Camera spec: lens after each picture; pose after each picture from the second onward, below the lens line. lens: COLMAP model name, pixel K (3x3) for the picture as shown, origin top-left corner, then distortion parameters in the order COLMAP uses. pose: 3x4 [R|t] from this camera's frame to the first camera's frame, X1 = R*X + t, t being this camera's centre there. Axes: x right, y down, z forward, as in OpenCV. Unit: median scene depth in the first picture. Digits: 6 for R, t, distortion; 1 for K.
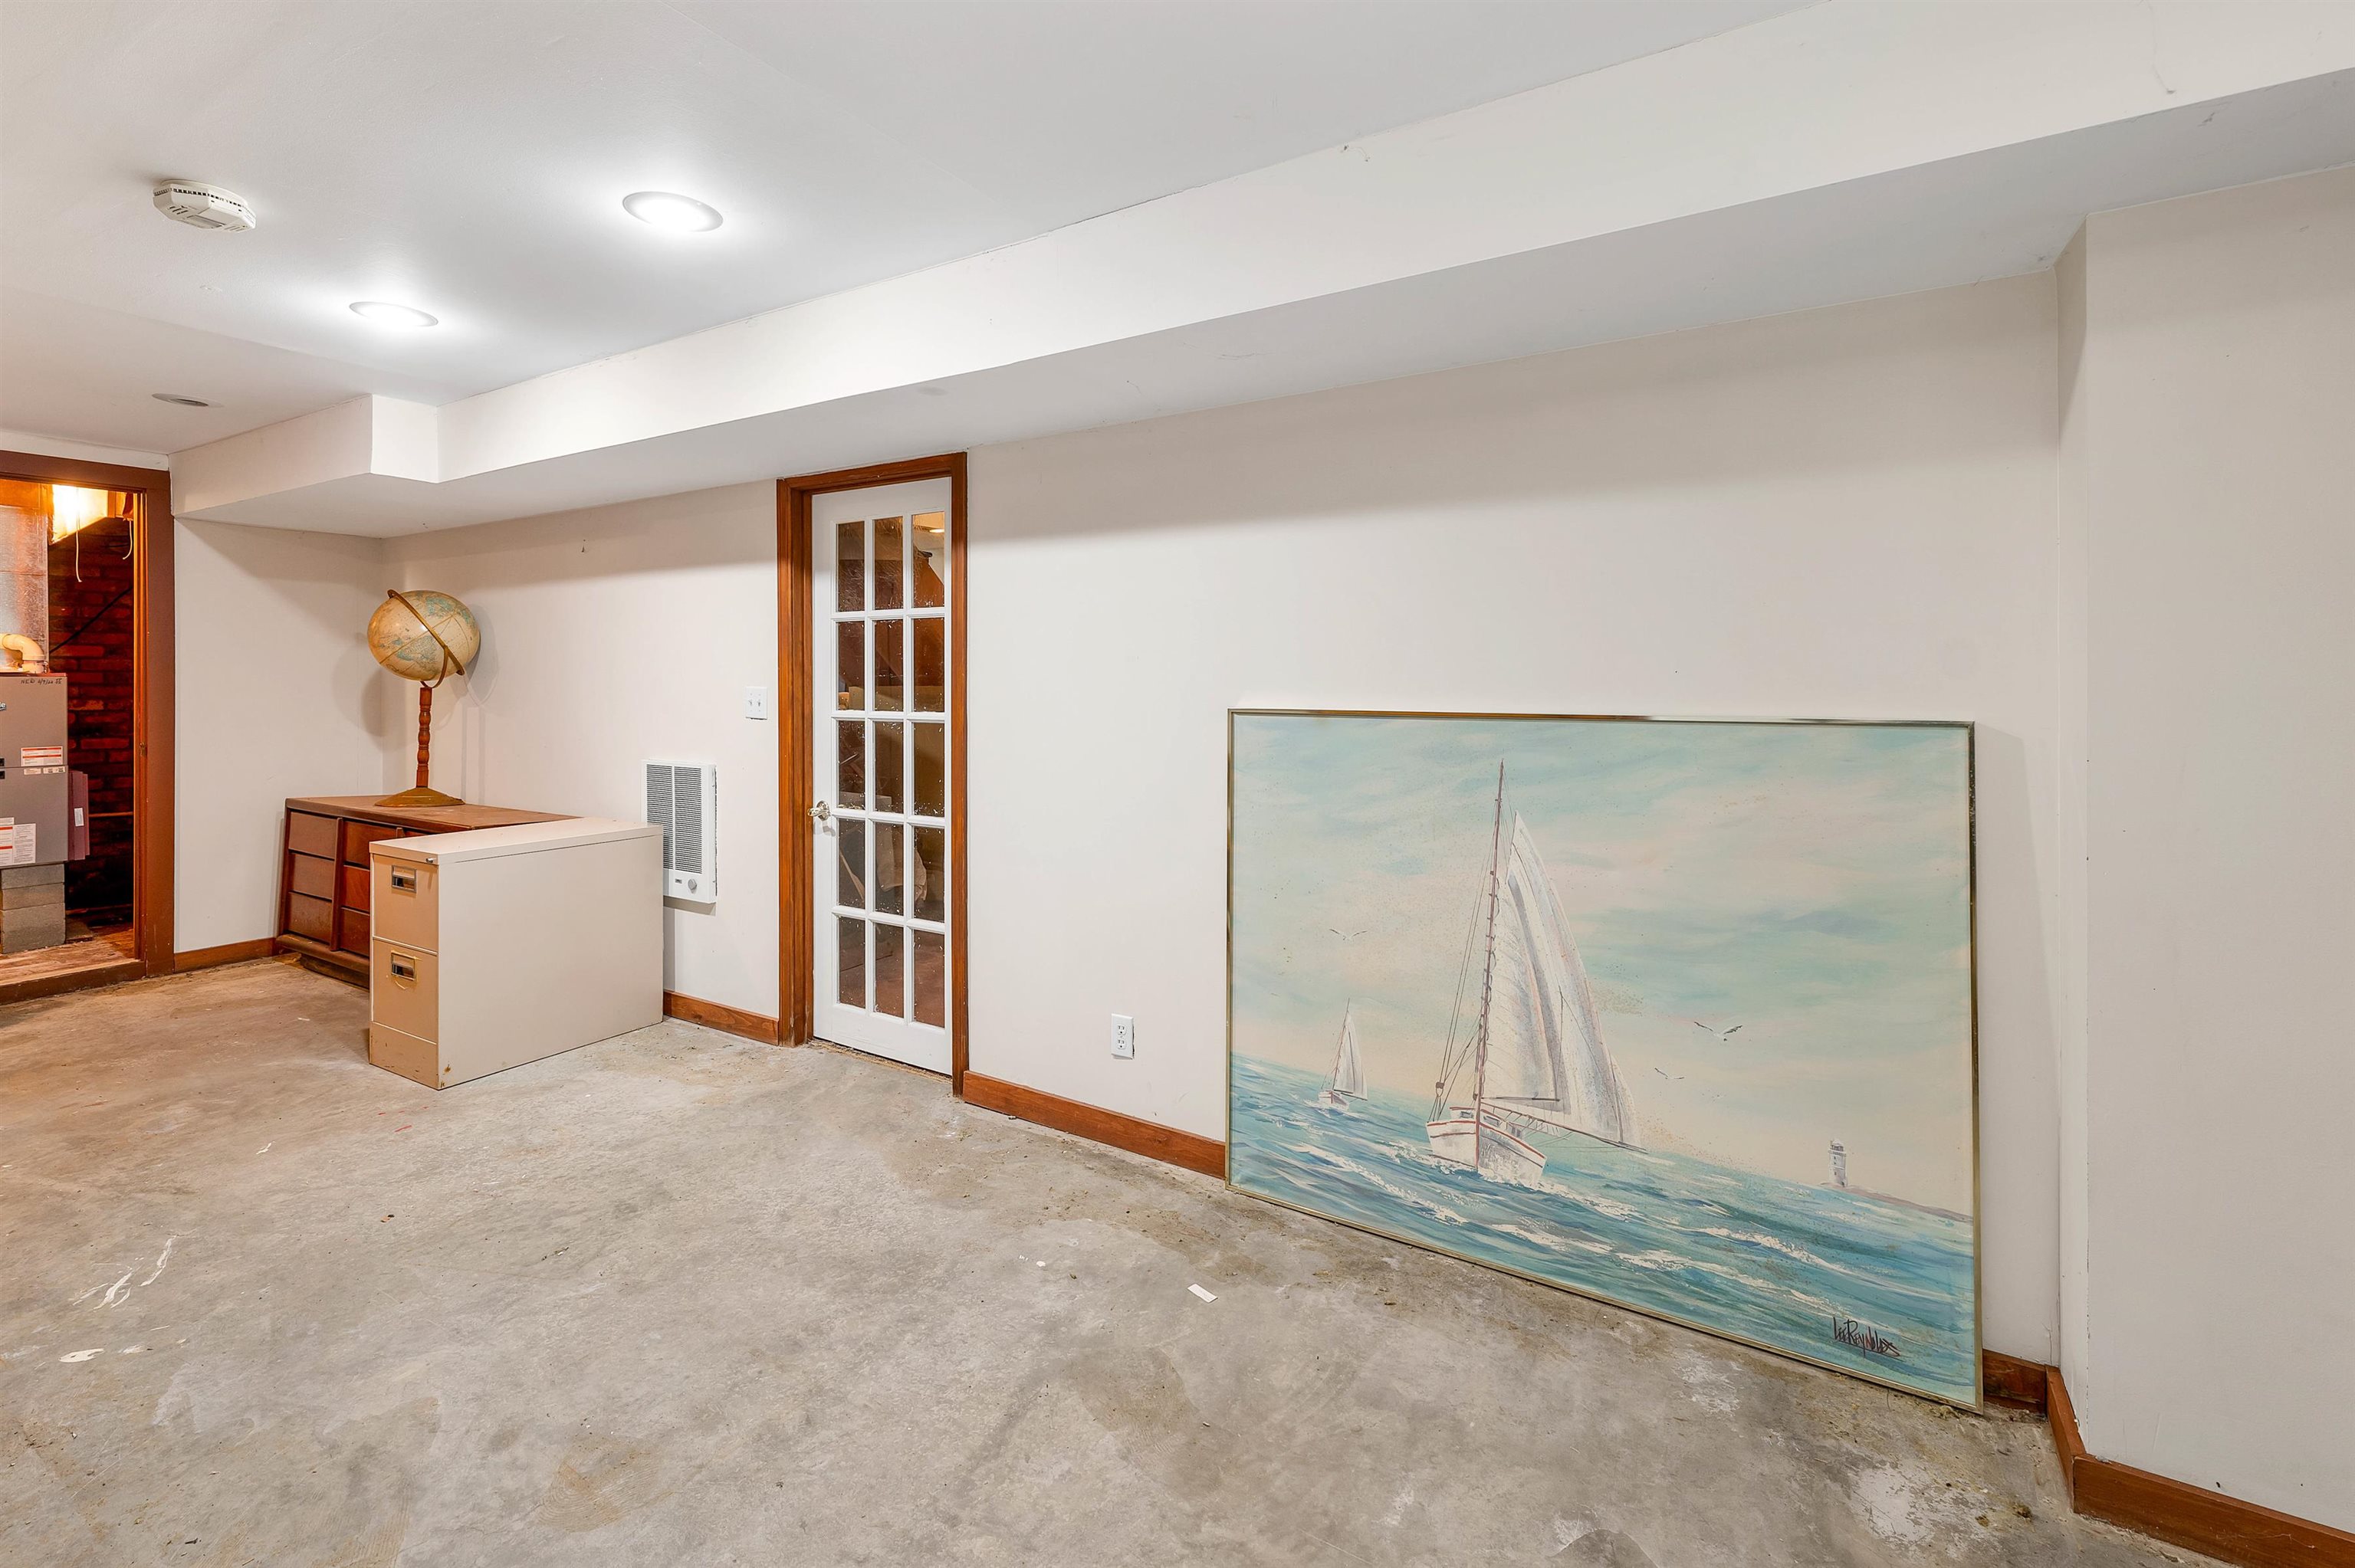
lens RADIAL K [[1027.0, 0, 1171.8], [0, 1027.0, 680.2], [0, 0, 1]] dist [0.001411, 0.000535]
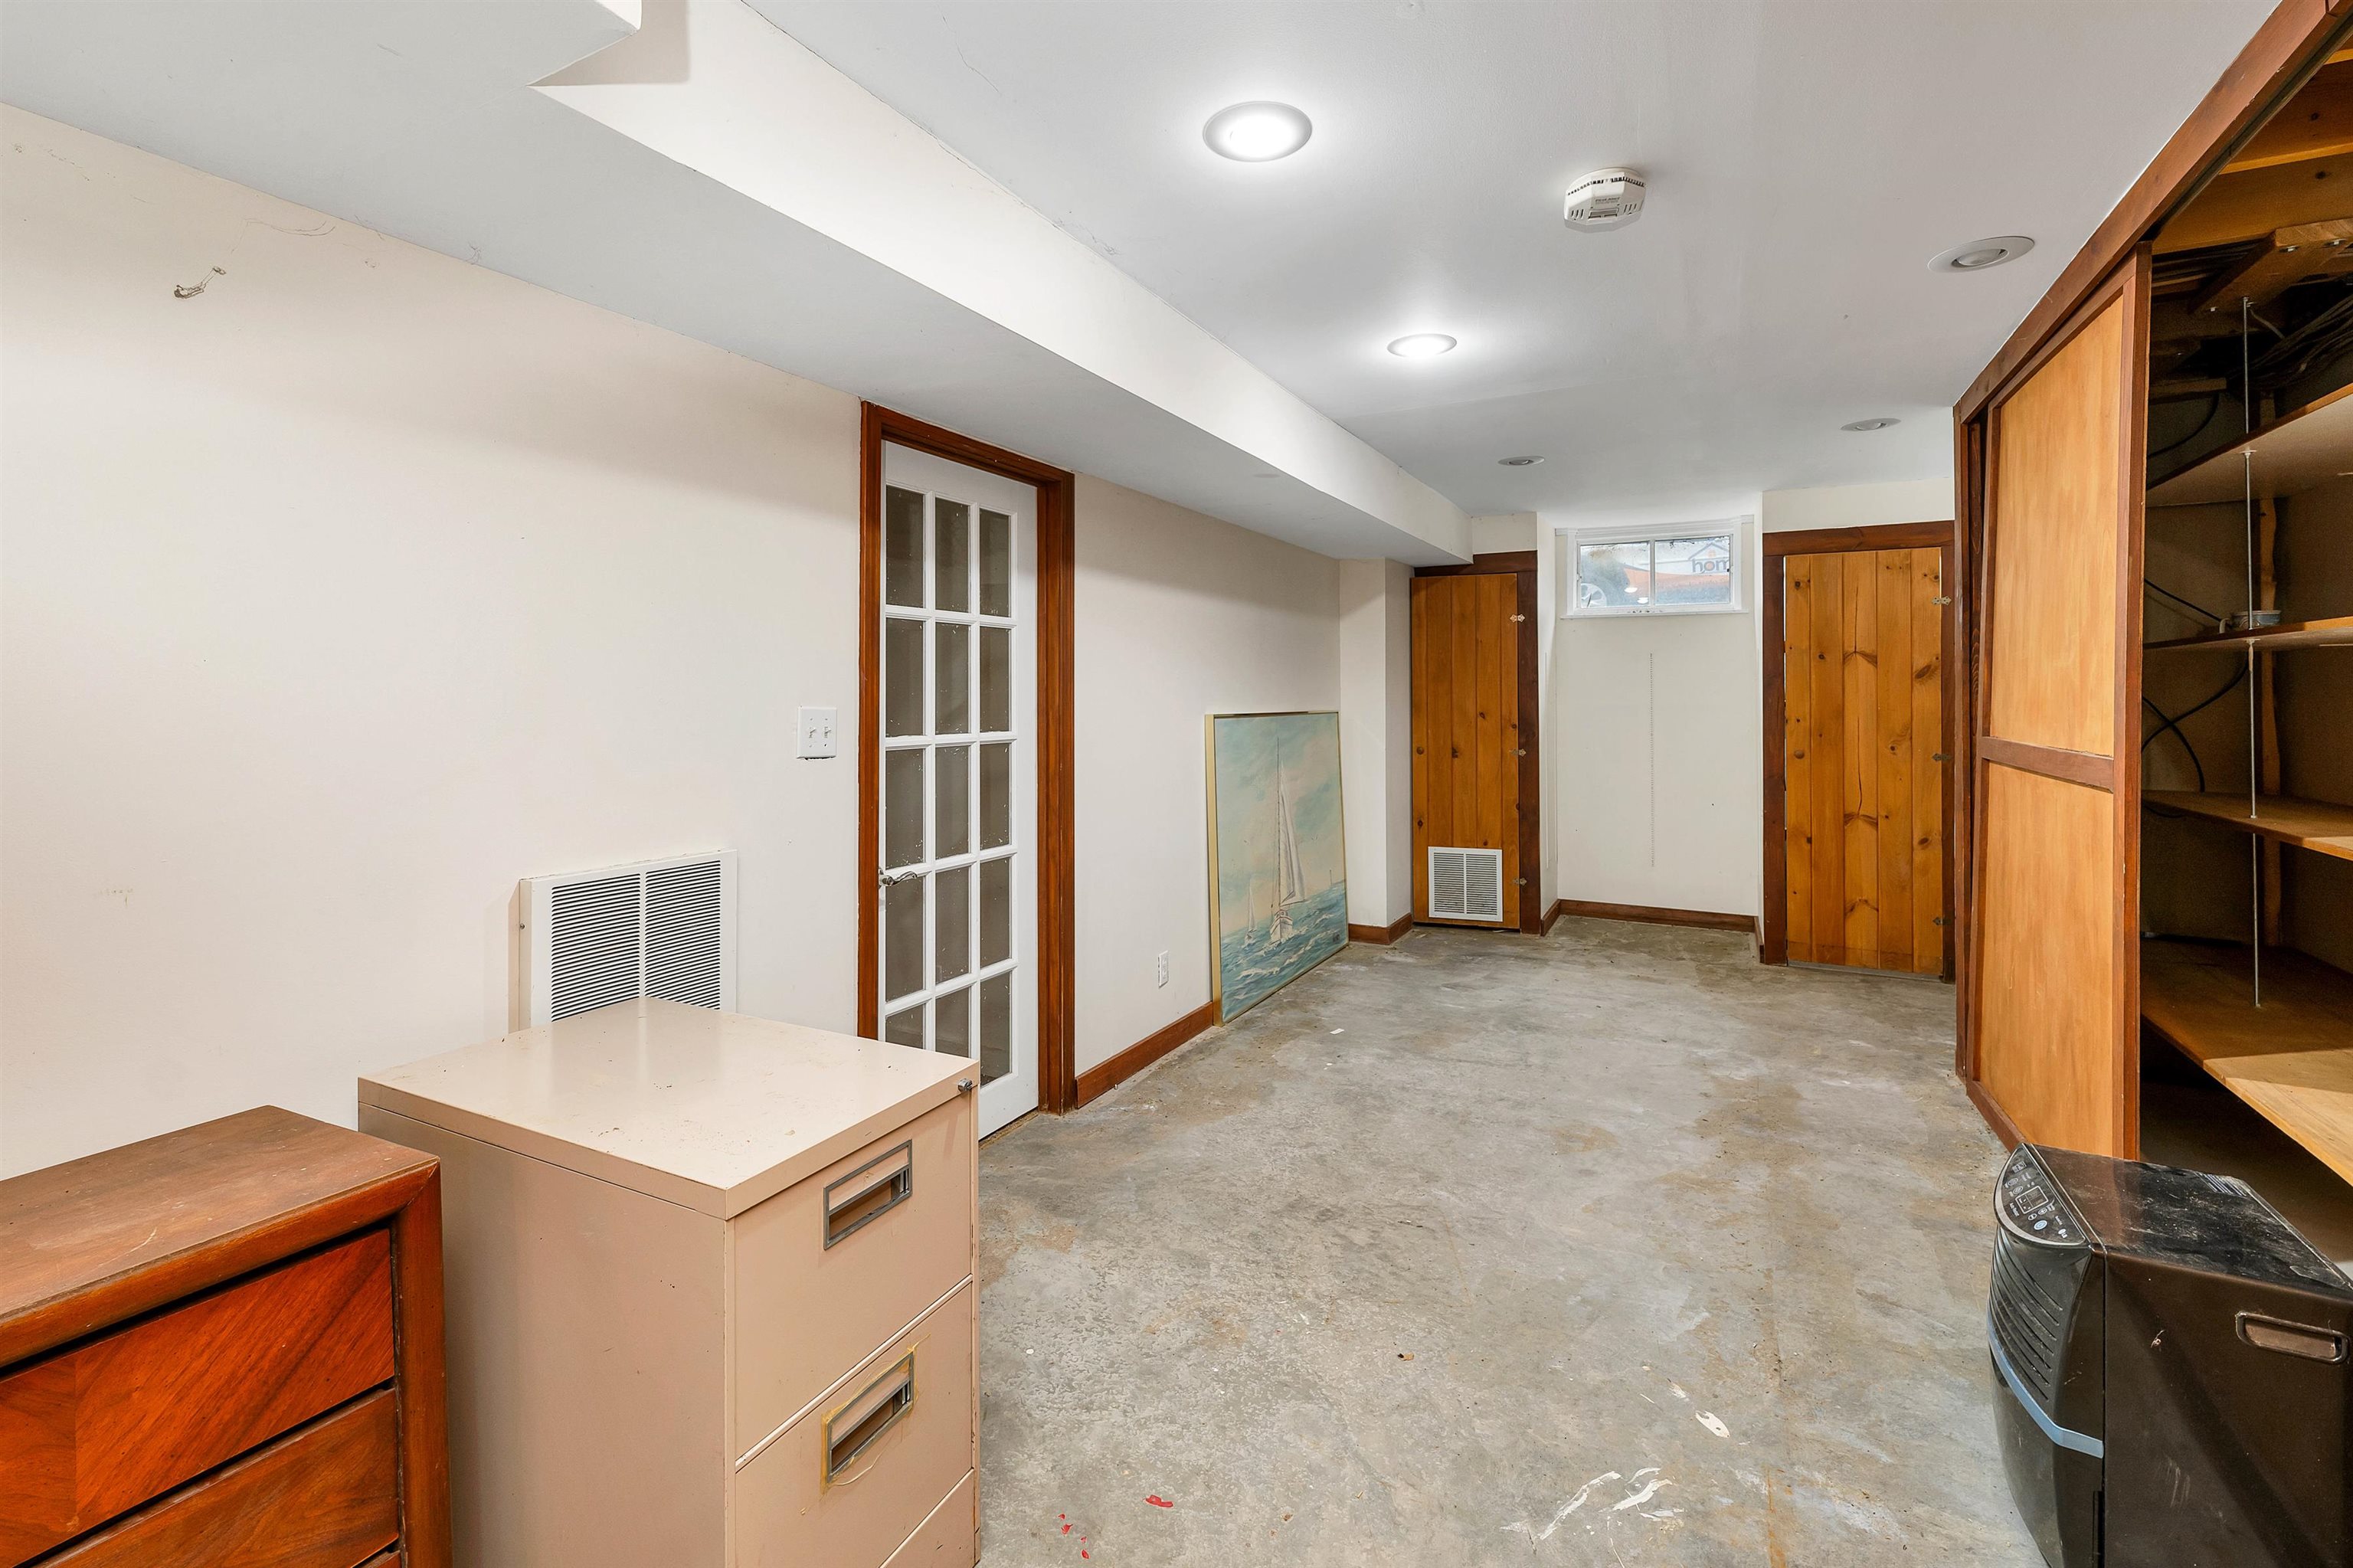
lens RADIAL K [[1026.3, 0, 1170.9], [0, 1026.3, 680.2], [0, 0, 1]] dist [0.001411, 0.000535]
pose [[-0.056650, 0.016432, 0.998259, -1.597866], [0.001153, 0.999865, -0.016393, 0.002254], [-0.998393, 0.000223, -0.056662, 1.252241]]
